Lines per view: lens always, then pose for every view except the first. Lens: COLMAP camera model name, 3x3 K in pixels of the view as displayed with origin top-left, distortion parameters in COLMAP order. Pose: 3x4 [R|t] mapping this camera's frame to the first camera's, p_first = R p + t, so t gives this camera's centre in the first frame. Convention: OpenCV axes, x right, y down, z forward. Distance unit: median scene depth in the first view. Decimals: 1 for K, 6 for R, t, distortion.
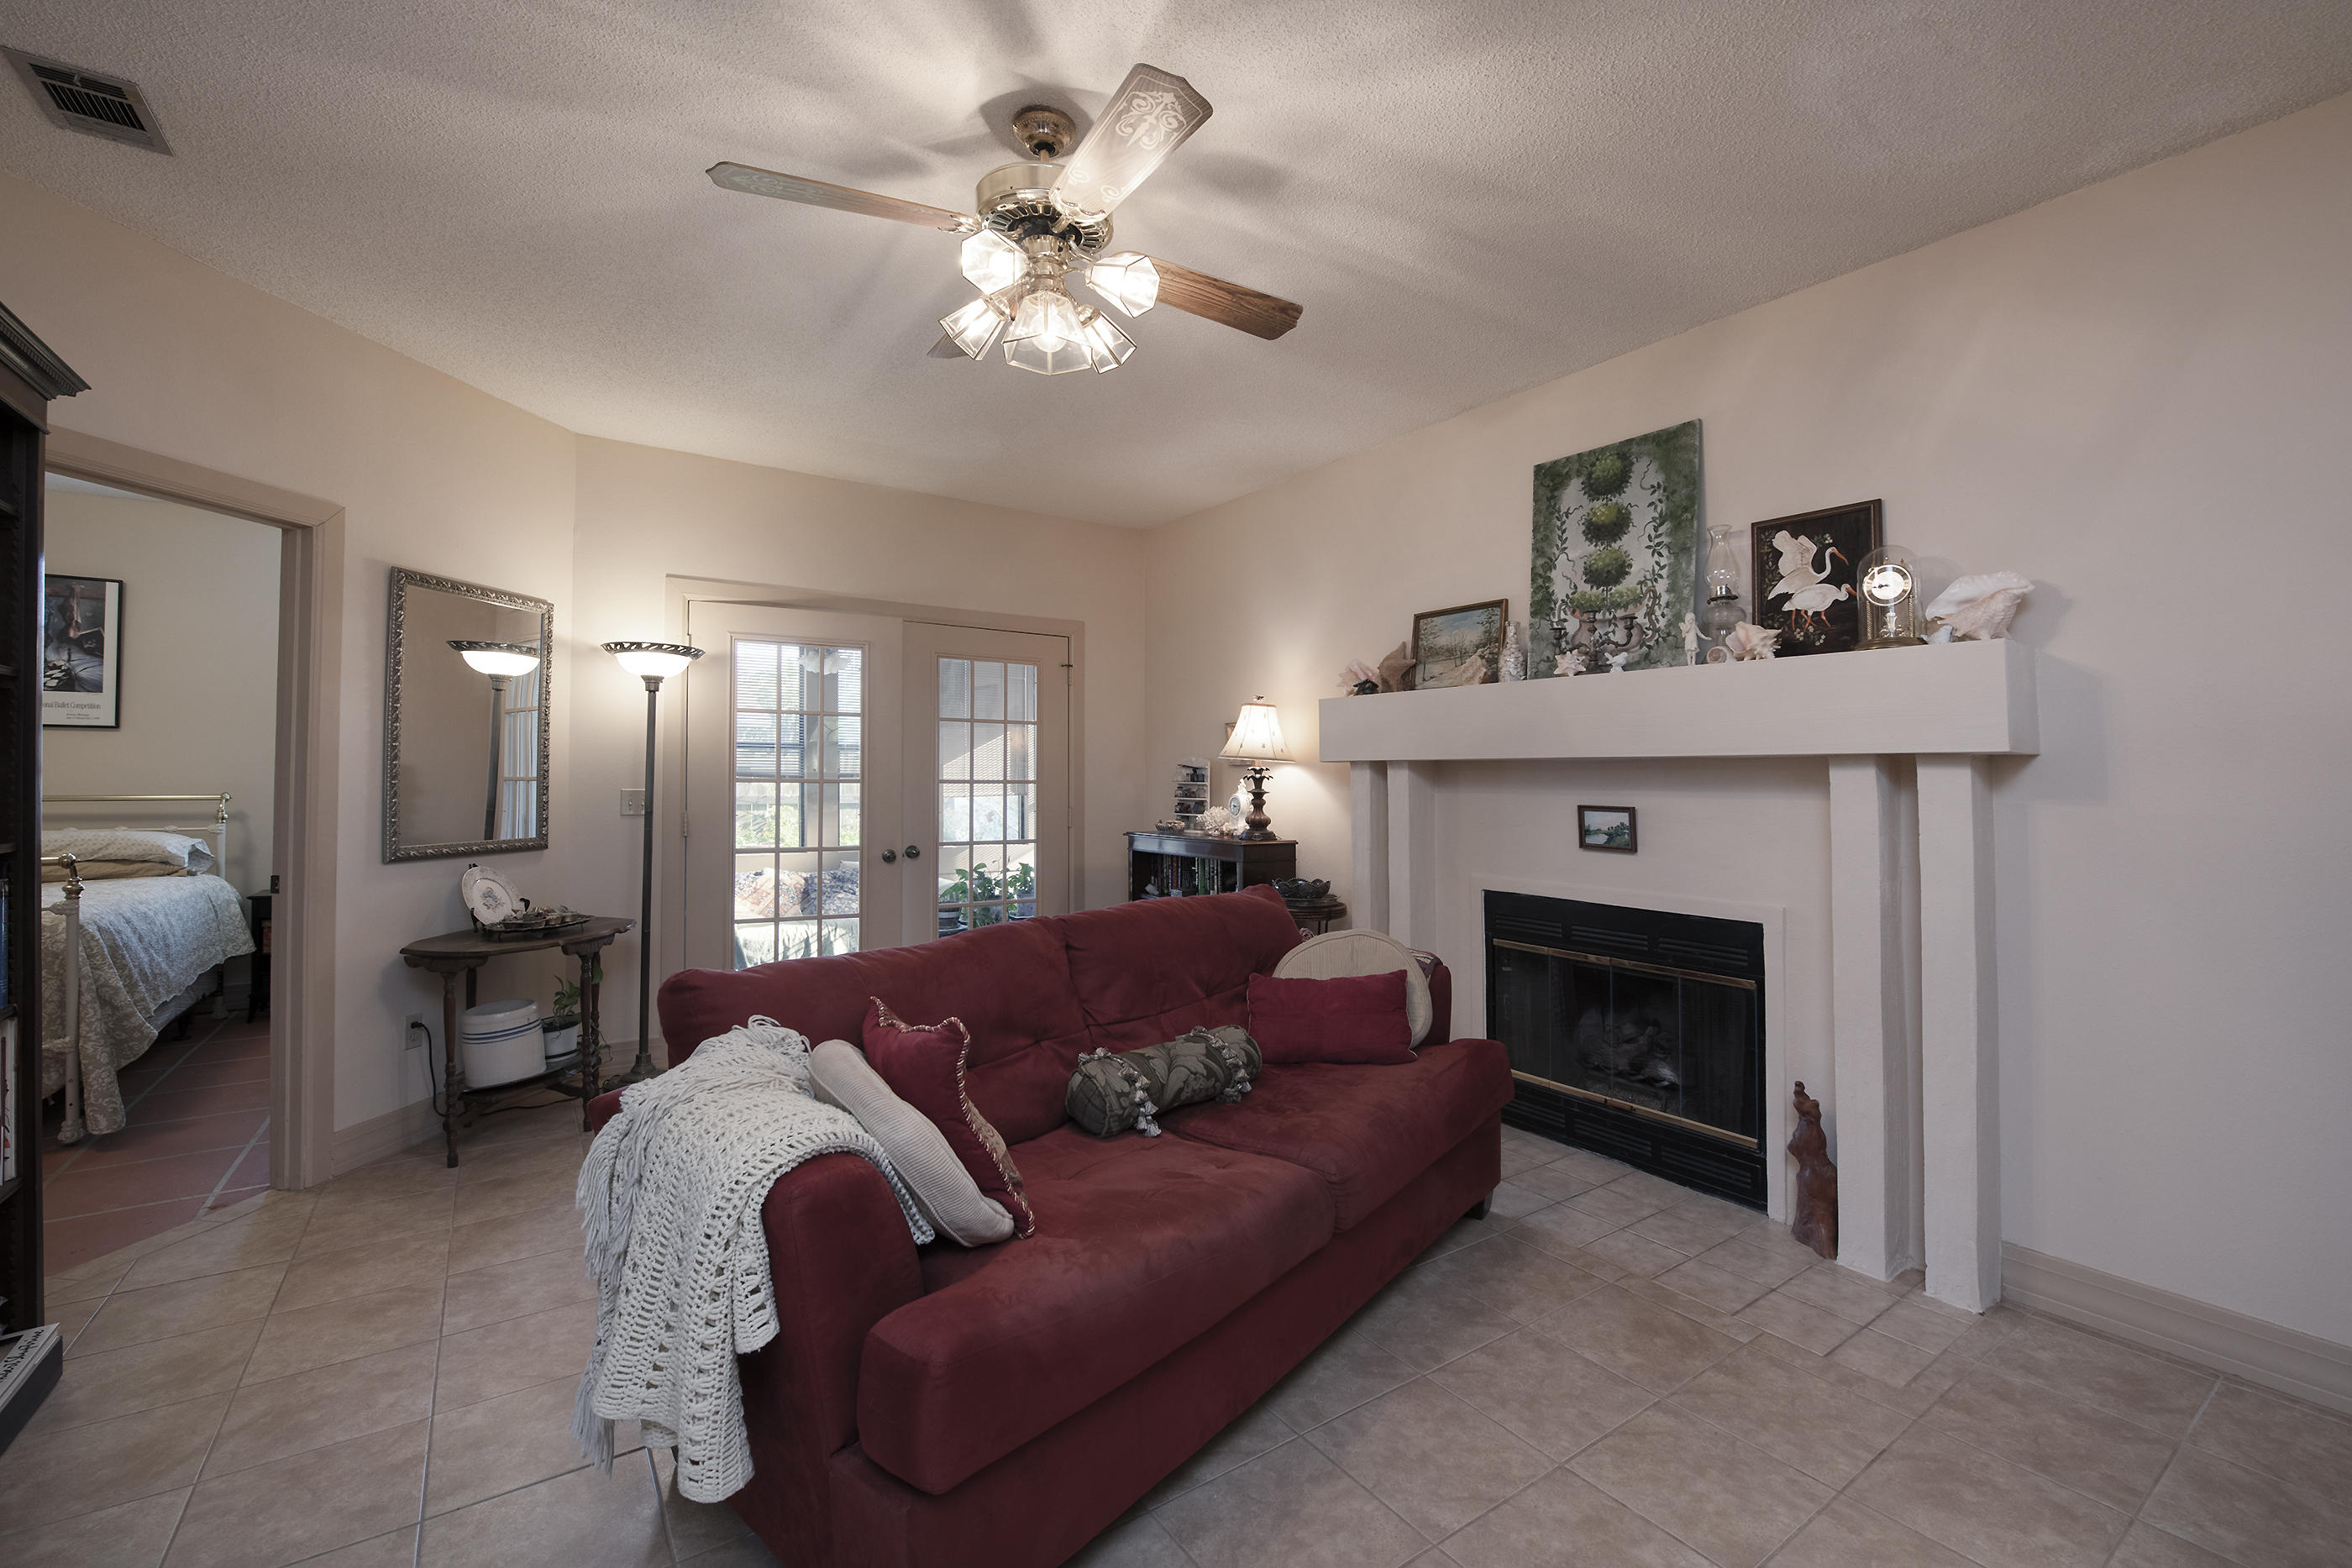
lens RADIAL K [[983.5, 0, 1152.1], [0, 983.5, 754.0], [0, 0, 1]] dist [-0.010674, -0.003385]
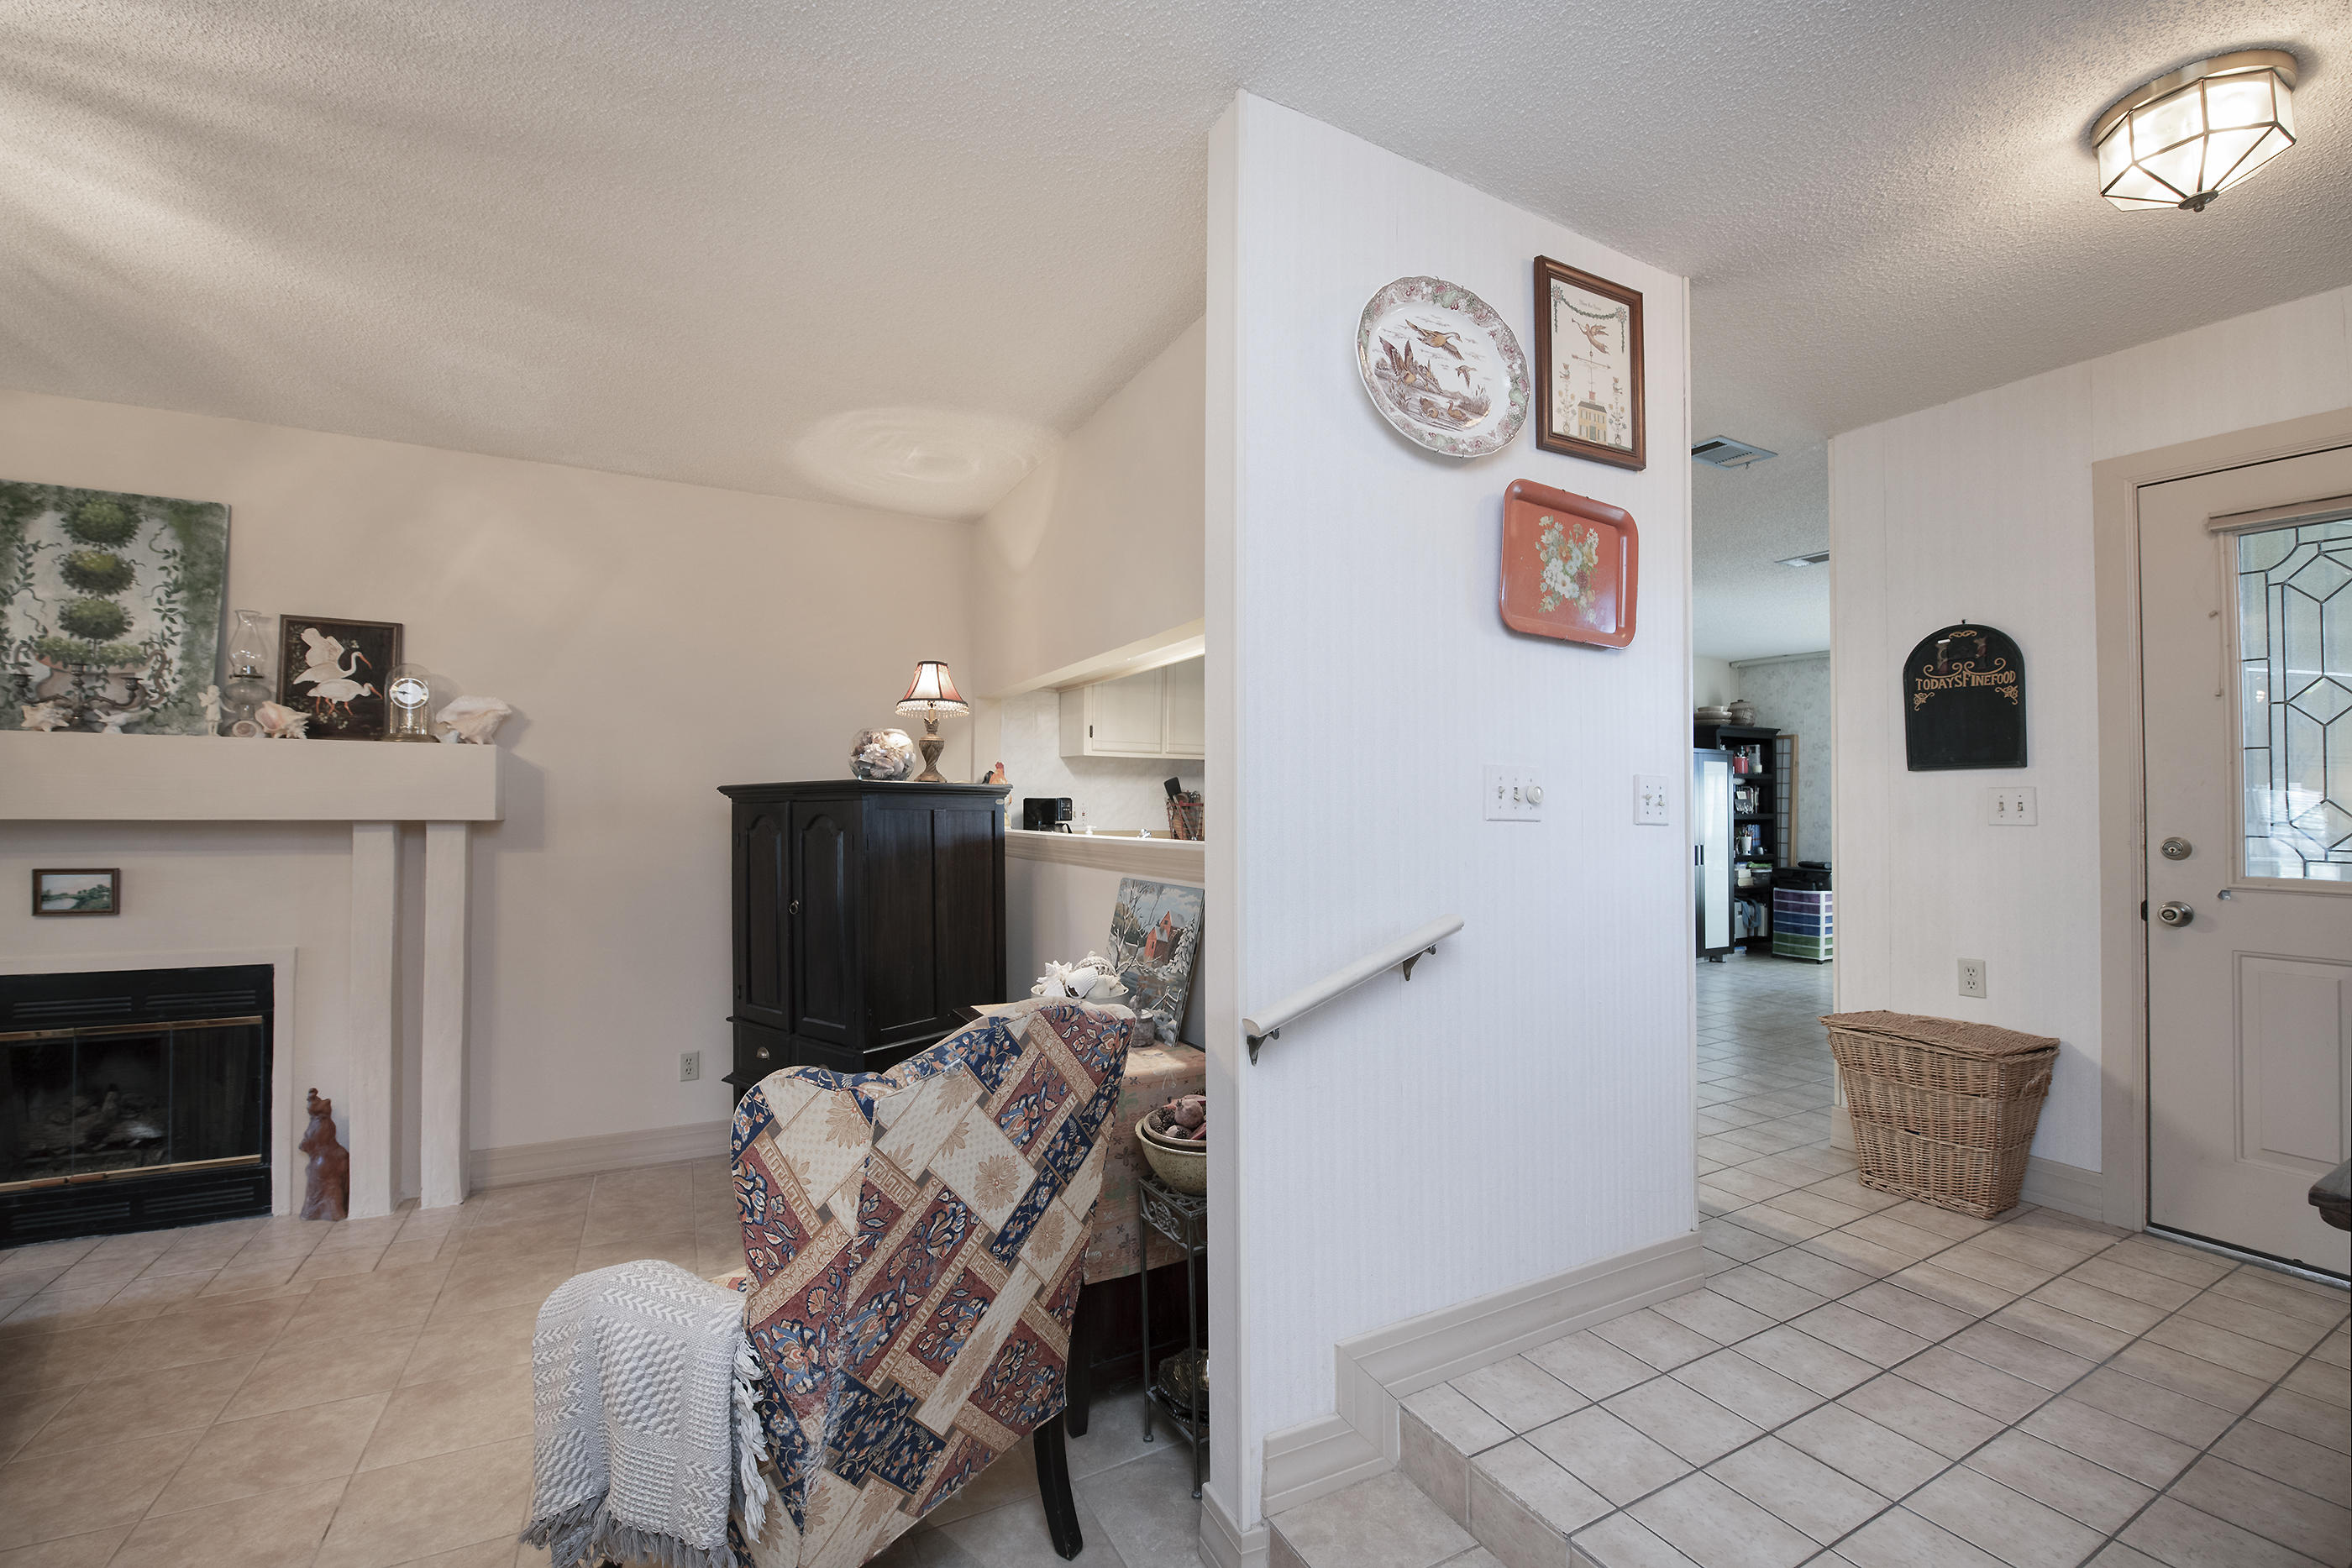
lens RADIAL K [[983.5, 0, 1211.2], [0, 983.5, 776.2], [0, 0, 1]] dist [-0.010674, -0.003385]
pose [[0.088628, 0.029112, 0.995639, -0.390376], [-0.029587, 0.999209, -0.026583, -0.045859], [-0.995625, -0.027102, 0.089420, -0.180188]]
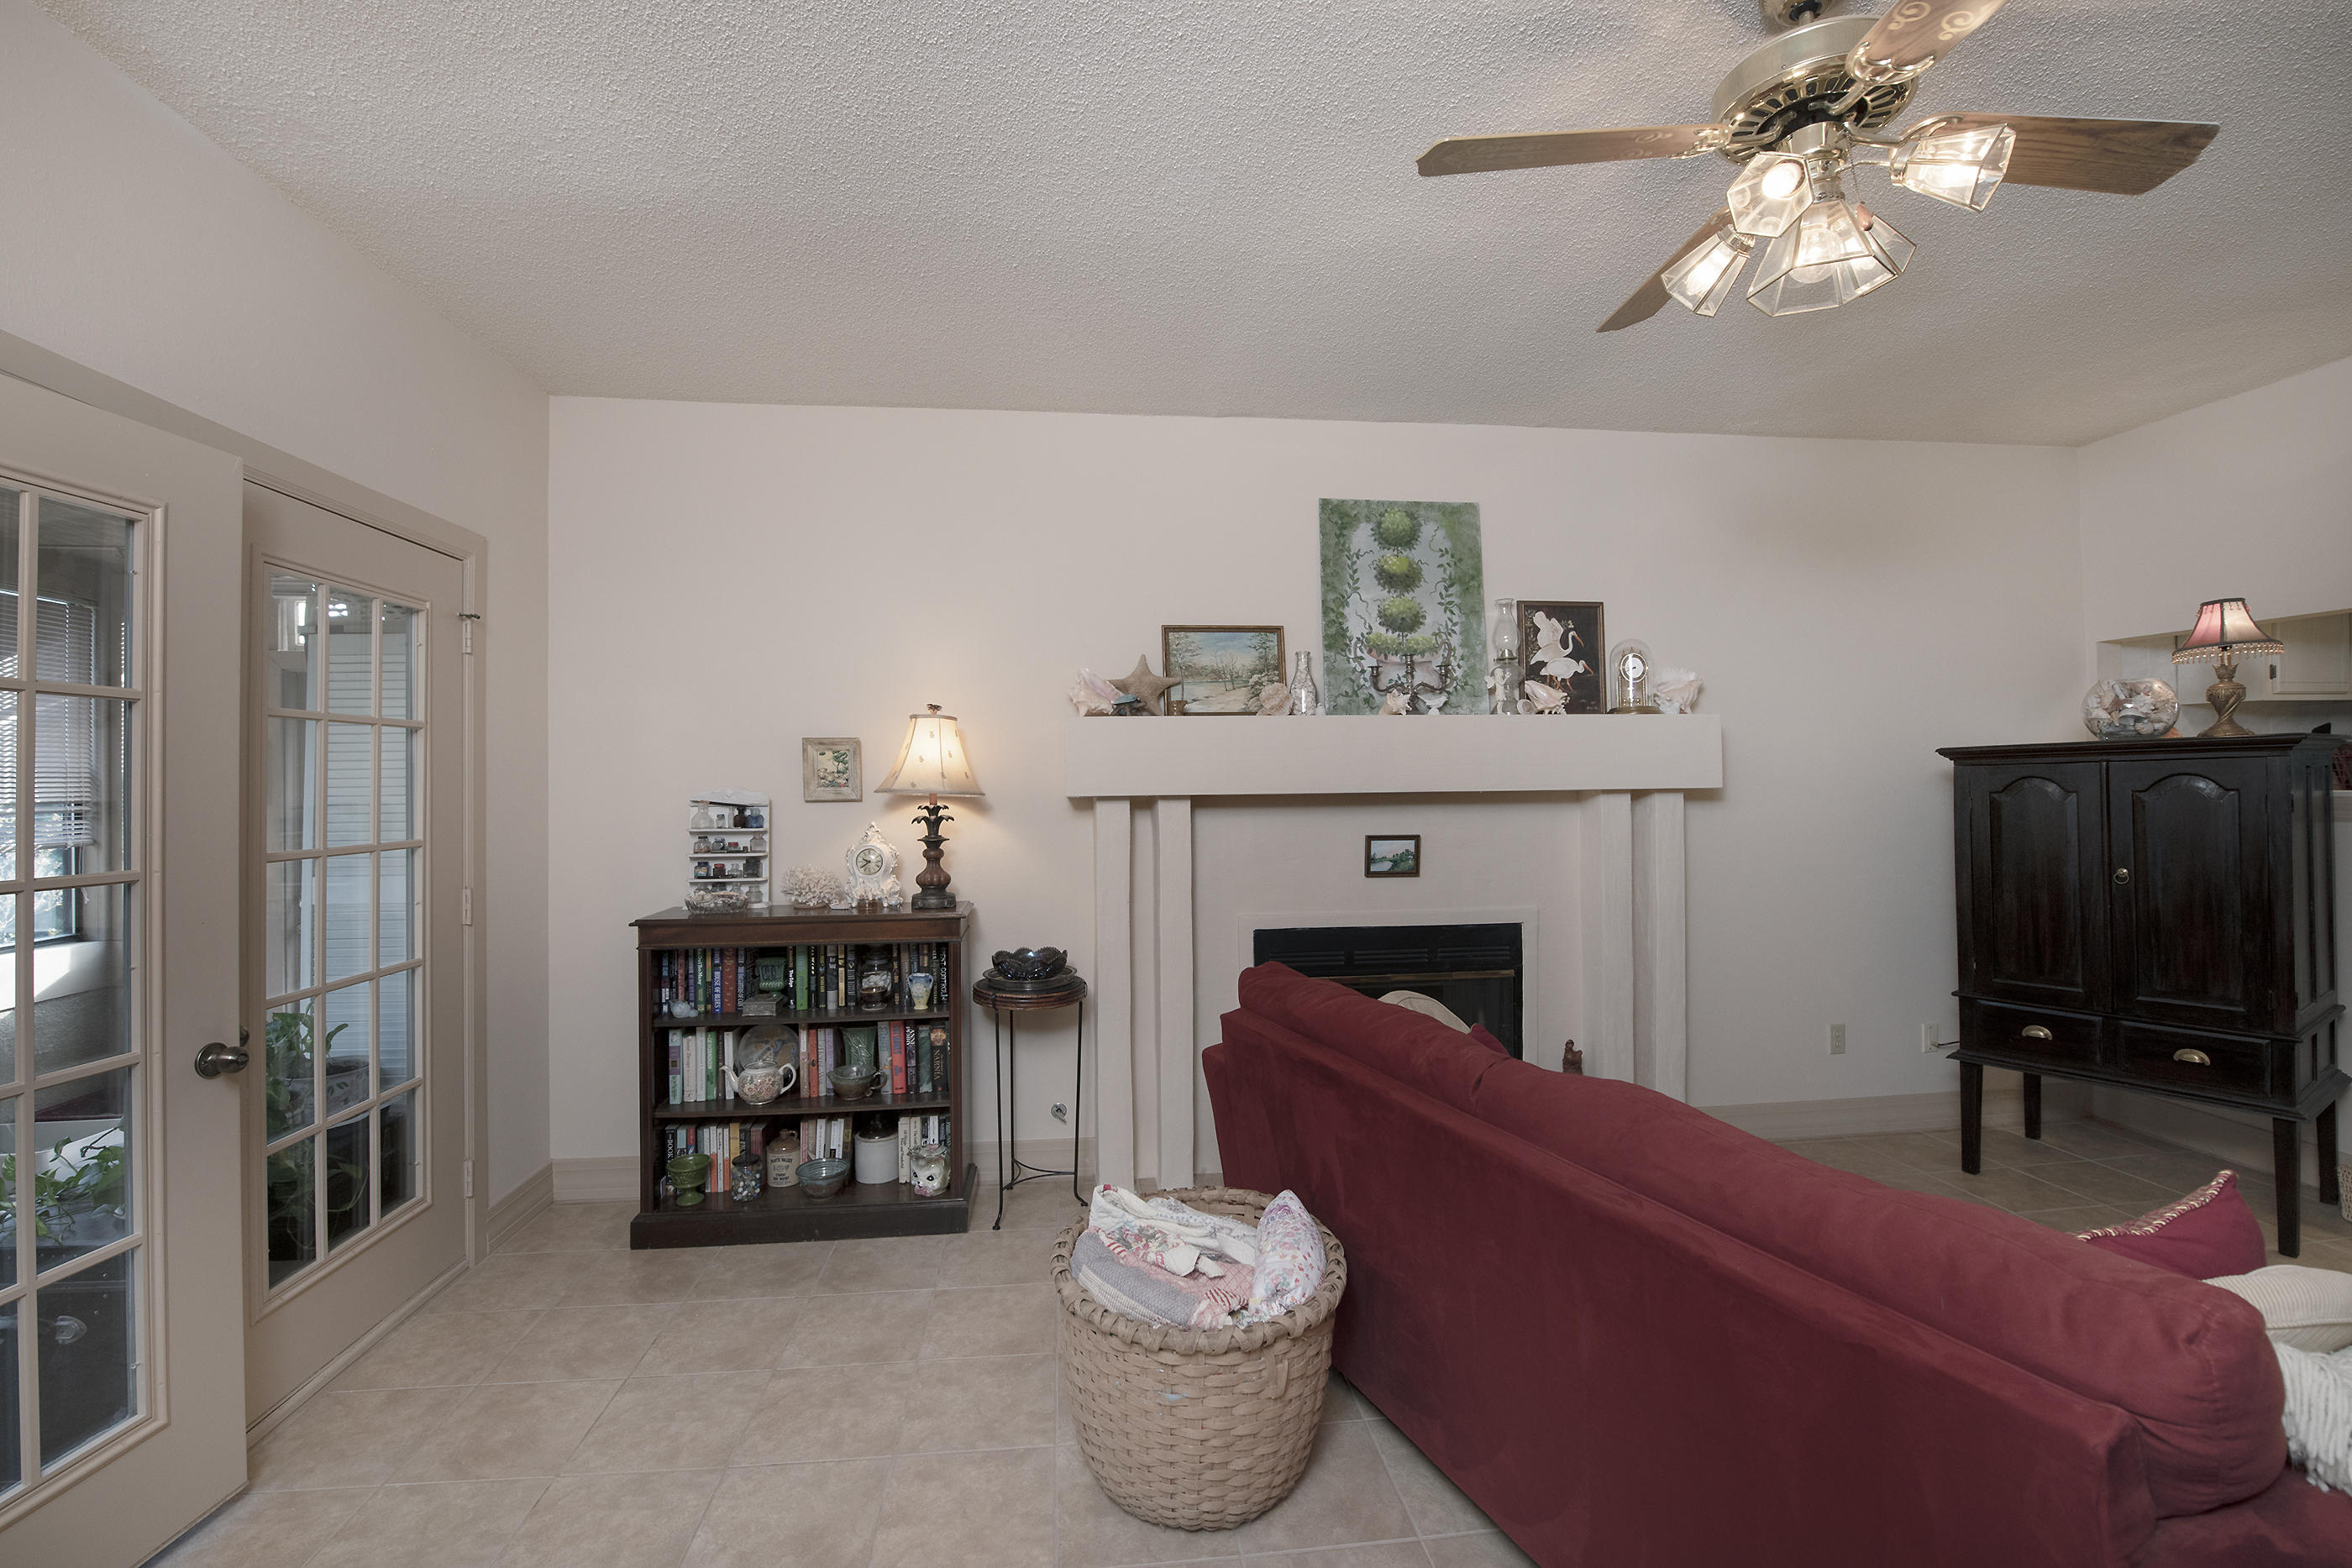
lens RADIAL K [[983.5, 0, 1167.5], [0, 983.5, 771.2], [0, 0, 1]] dist [-0.010674, -0.003385]
pose [[0.444379, 0.011550, 0.895765, -0.651802], [-0.003956, 0.999932, -0.010930, -0.004635], [-0.895830, 0.001314, 0.444395, 0.789592]]
